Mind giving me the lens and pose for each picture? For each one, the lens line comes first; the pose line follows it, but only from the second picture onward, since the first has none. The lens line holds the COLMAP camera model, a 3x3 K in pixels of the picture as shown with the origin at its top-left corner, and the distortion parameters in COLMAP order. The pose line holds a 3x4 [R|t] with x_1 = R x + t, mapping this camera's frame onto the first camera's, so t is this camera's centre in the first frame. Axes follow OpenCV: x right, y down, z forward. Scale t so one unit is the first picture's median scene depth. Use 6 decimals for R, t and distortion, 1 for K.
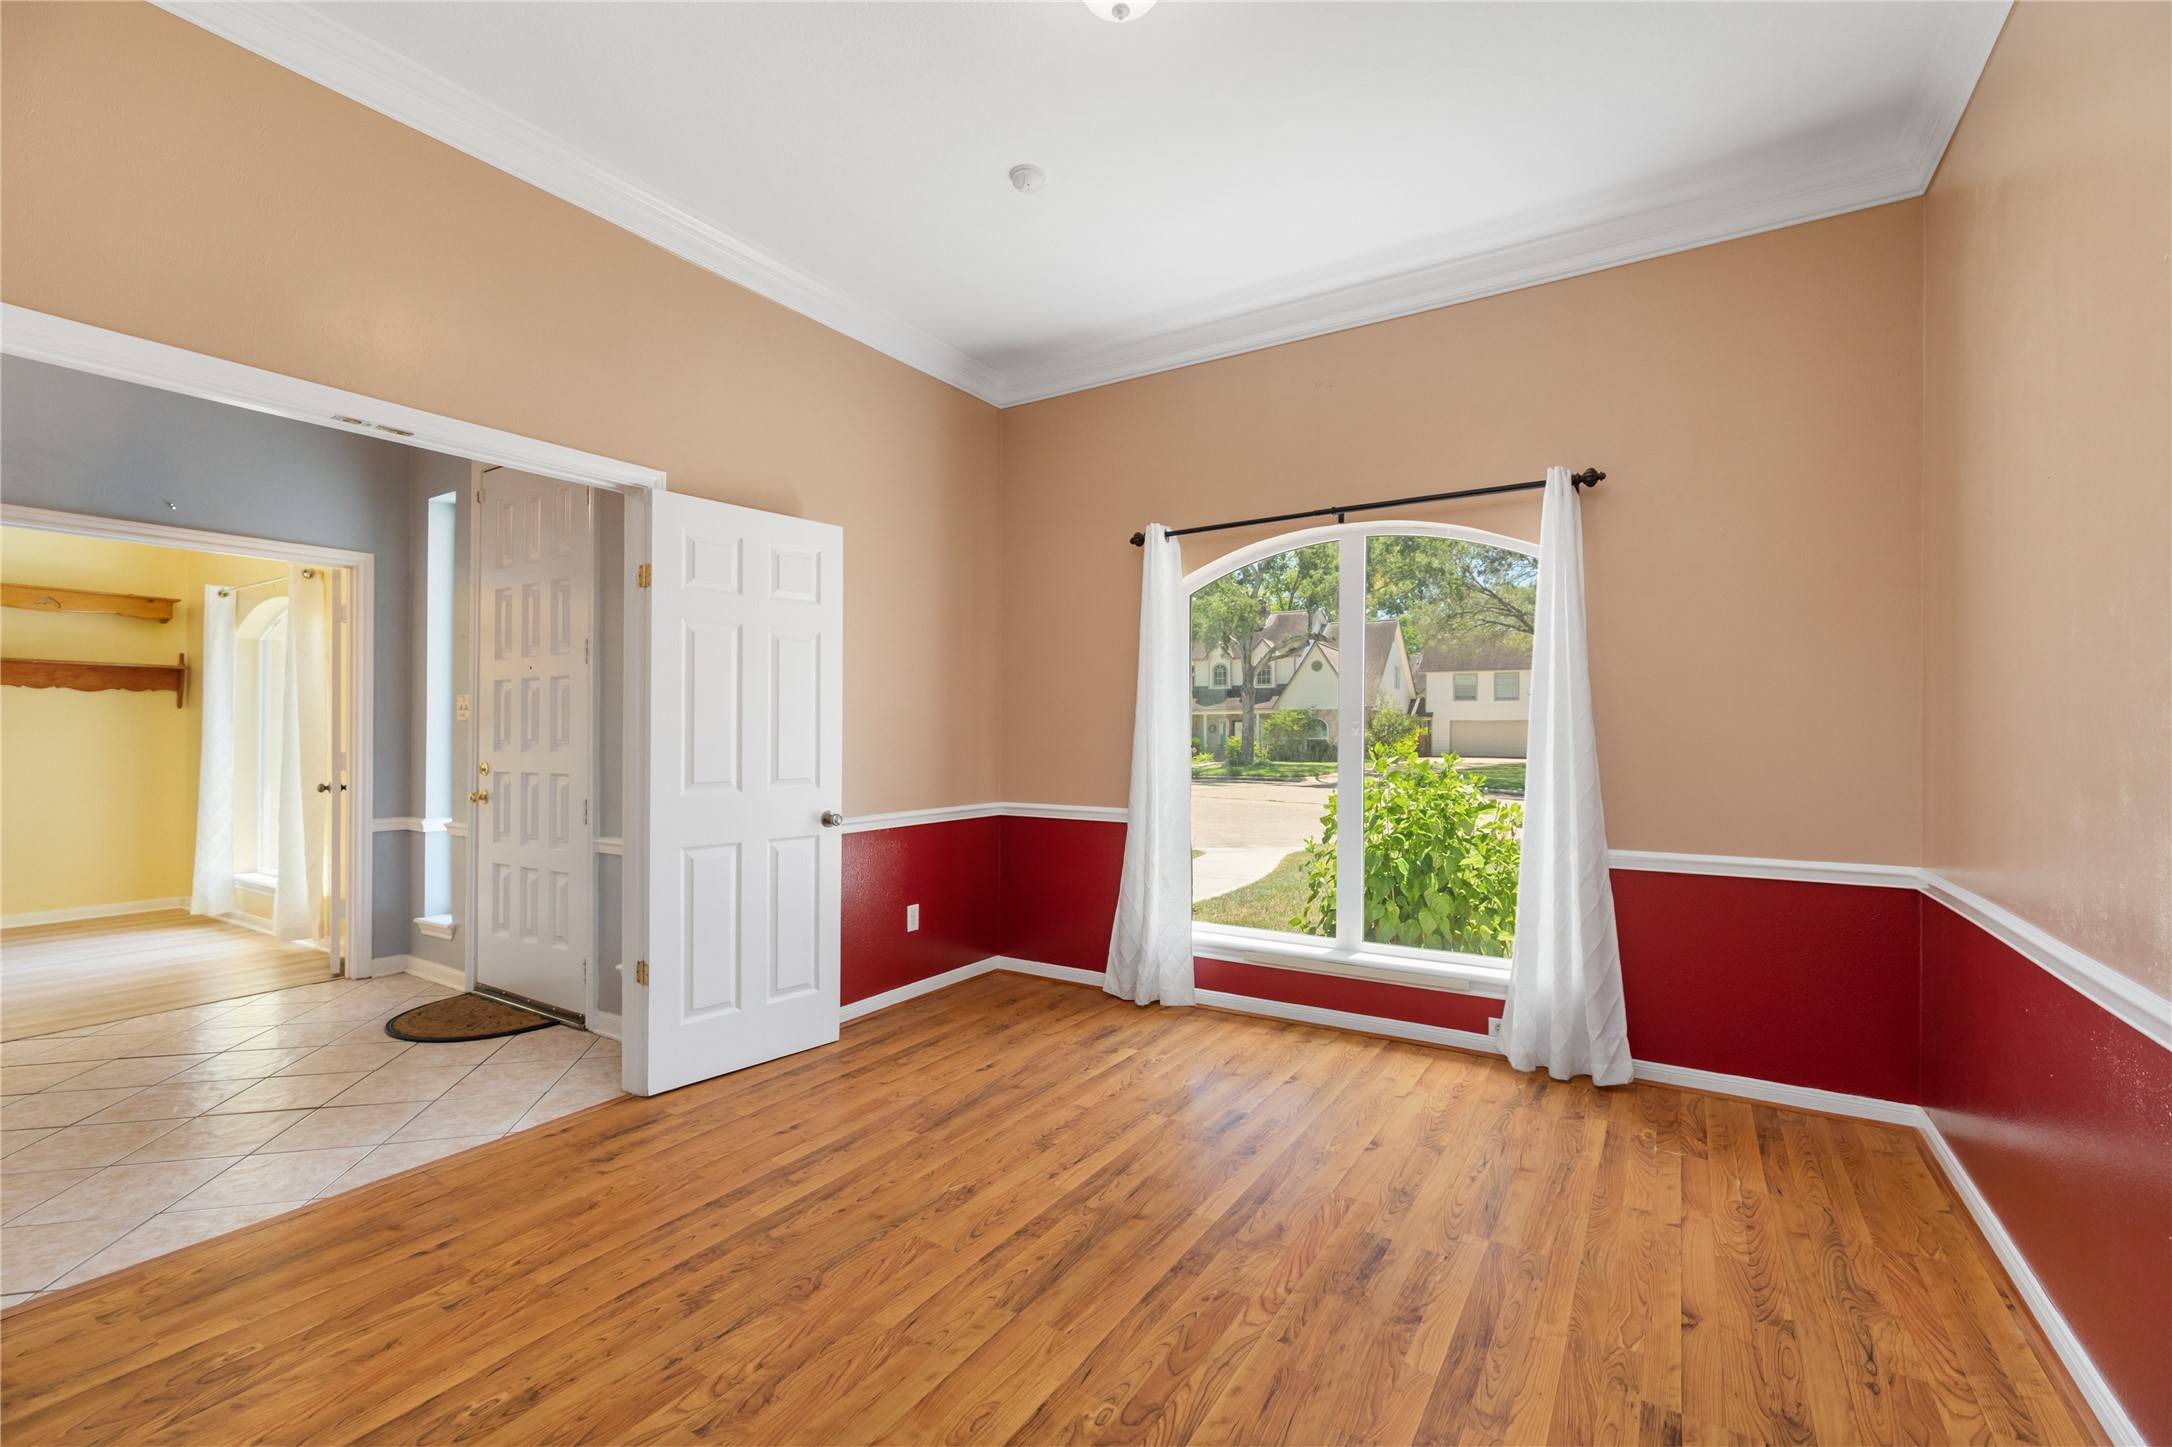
lens RADIAL K [[920.8, 0, 1101.1], [0, 920.8, 723.0], [0, 0, 1]] dist [0.000807, -0.001402]
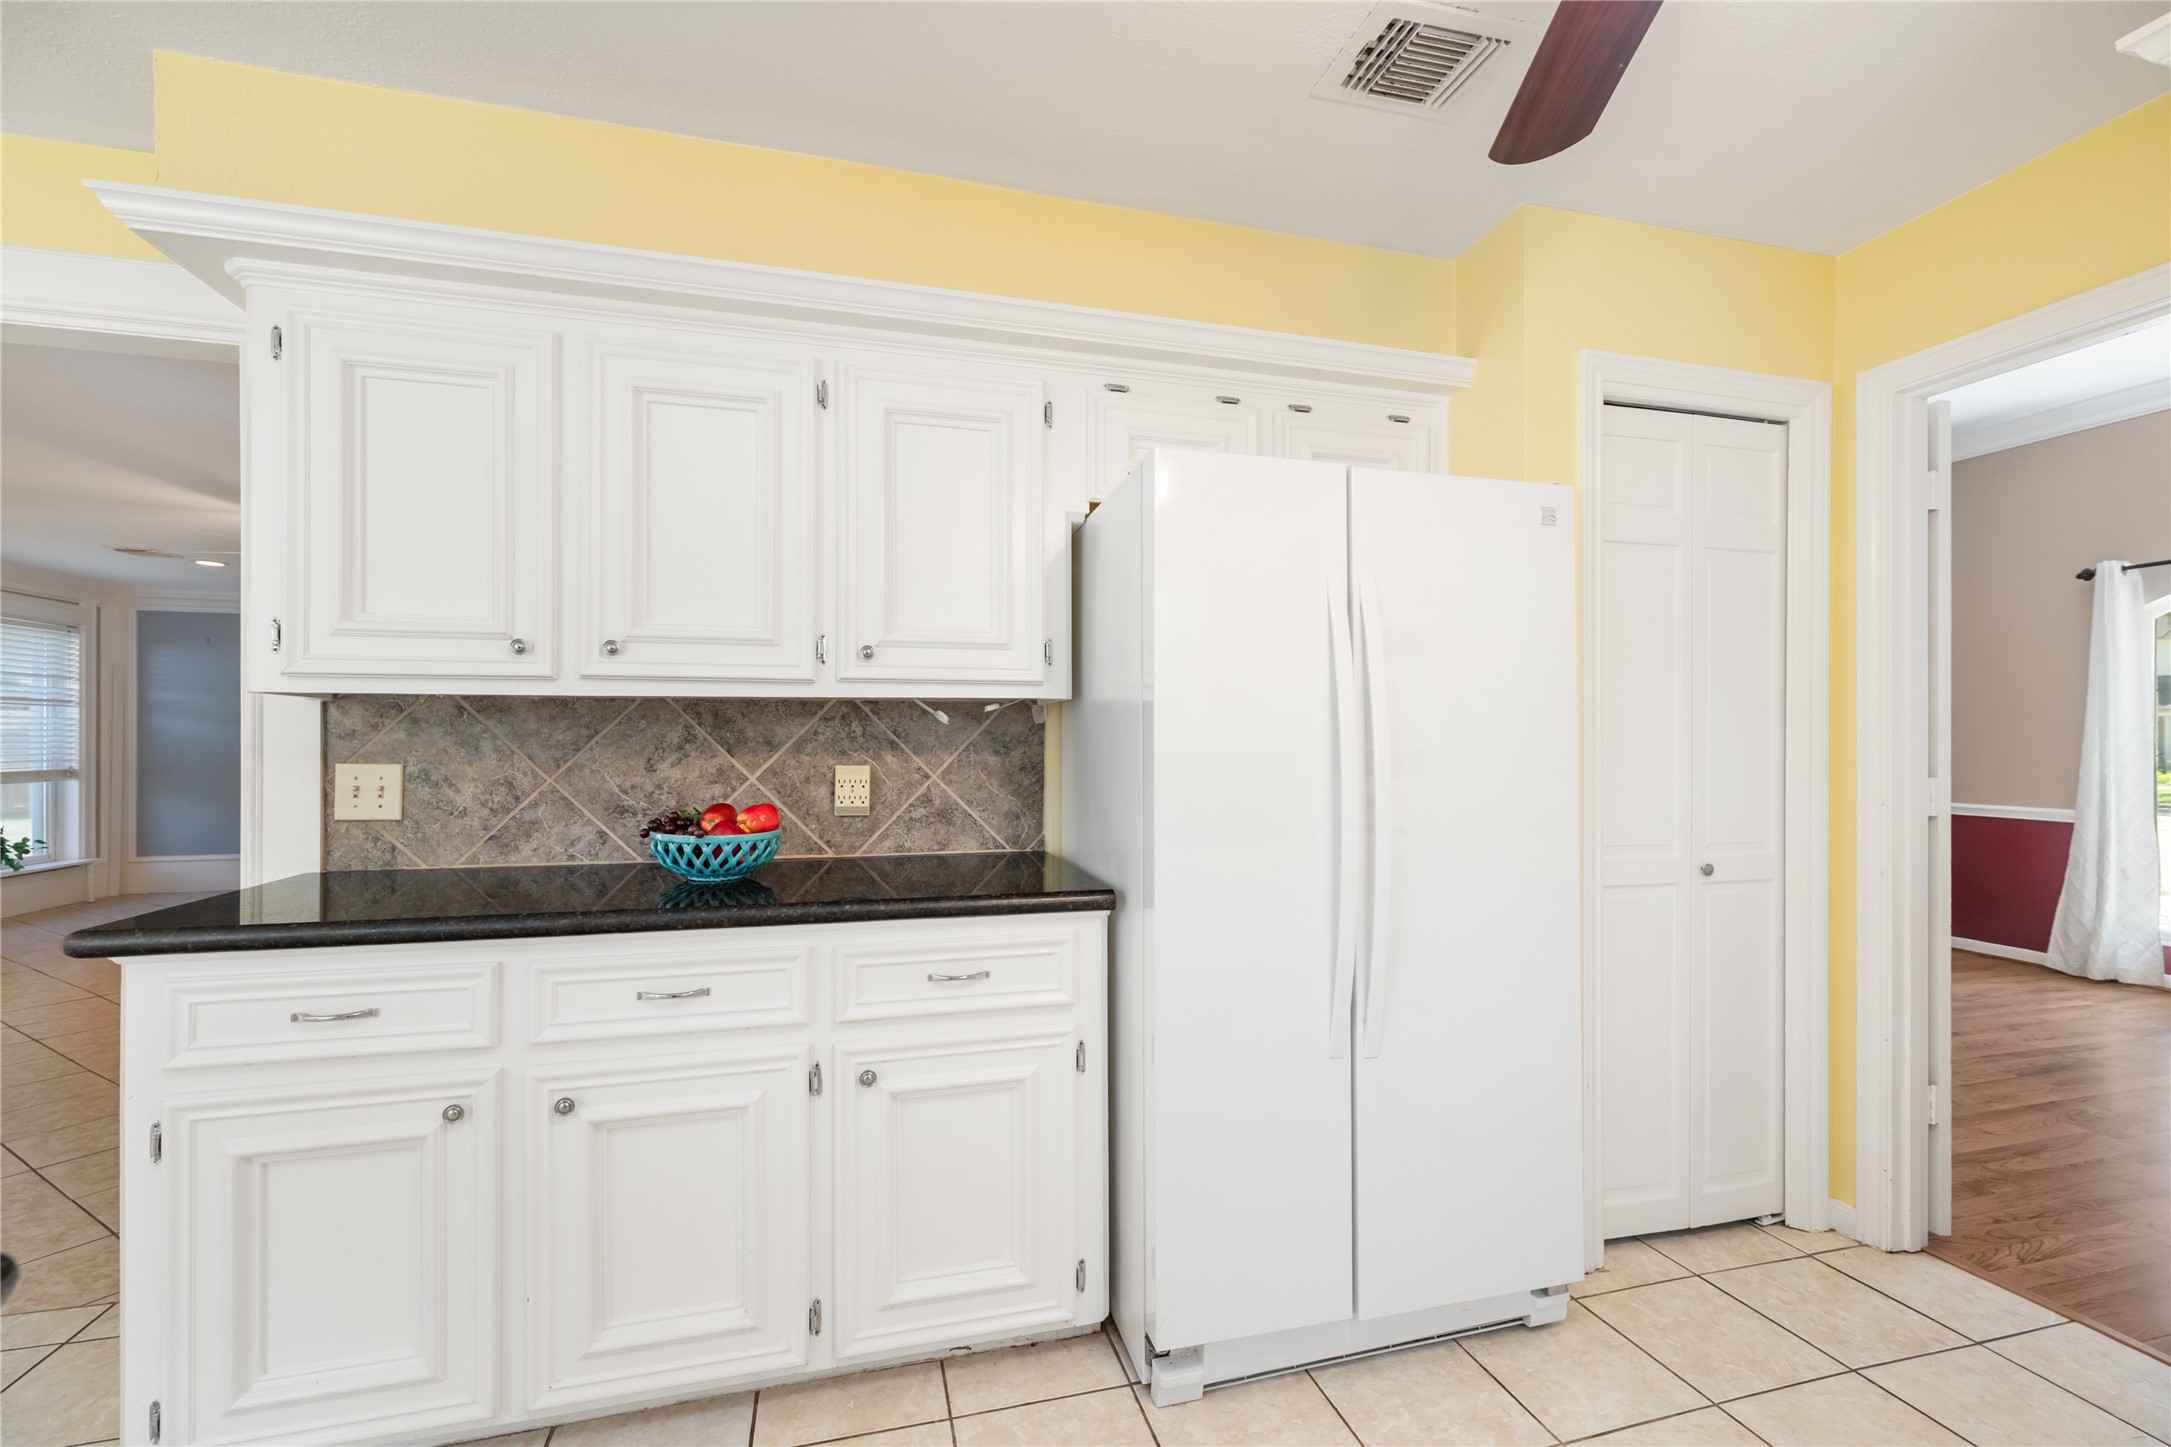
lens RADIAL K [[920.4, 0, 1094.9], [0, 920.4, 740.8], [0, 0, 1]] dist [0.000807, -0.001402]
pose [[0.732379, -0.006479, -0.680866, -0.134331], [0.007856, 0.999969, -0.001065, -0.001169], [0.680851, -0.004569, 0.732407, -1.060642]]
